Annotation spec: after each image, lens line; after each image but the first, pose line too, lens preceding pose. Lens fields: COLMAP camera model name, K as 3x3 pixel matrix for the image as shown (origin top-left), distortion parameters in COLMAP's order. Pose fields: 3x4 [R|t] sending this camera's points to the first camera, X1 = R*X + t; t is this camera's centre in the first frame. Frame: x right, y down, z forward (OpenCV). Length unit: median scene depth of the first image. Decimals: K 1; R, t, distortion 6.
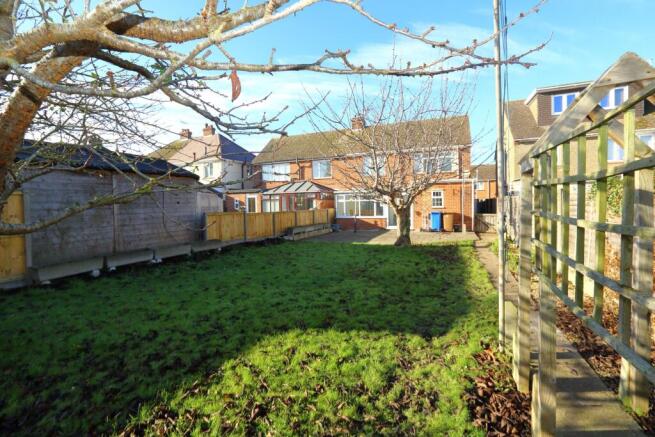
lens RADIAL K [[297.4, 0, 326.3], [0, 297.4, 212.7], [0, 0, 1]] dist [-0.050446, 0.014395]
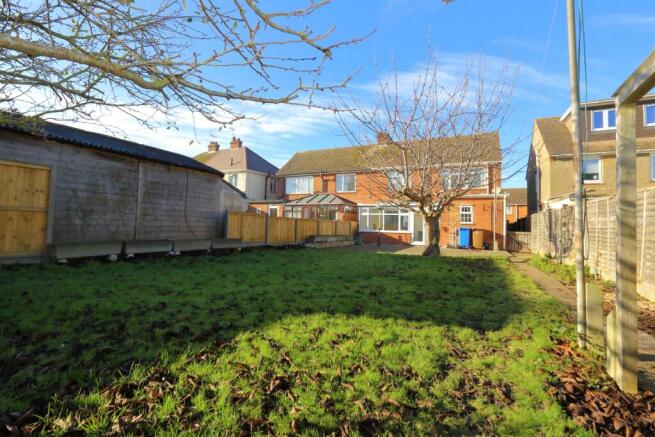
lens RADIAL K [[297.4, 0, 326.3], [0, 297.4, 212.7], [0, 0, 1]] dist [-0.050446, 0.014395]
pose [[0.996717, 0.042911, -0.068662, -0.043795], [-0.047672, 0.996458, -0.069278, 0.161113], [0.065446, 0.072324, 0.995232, 0.118153]]
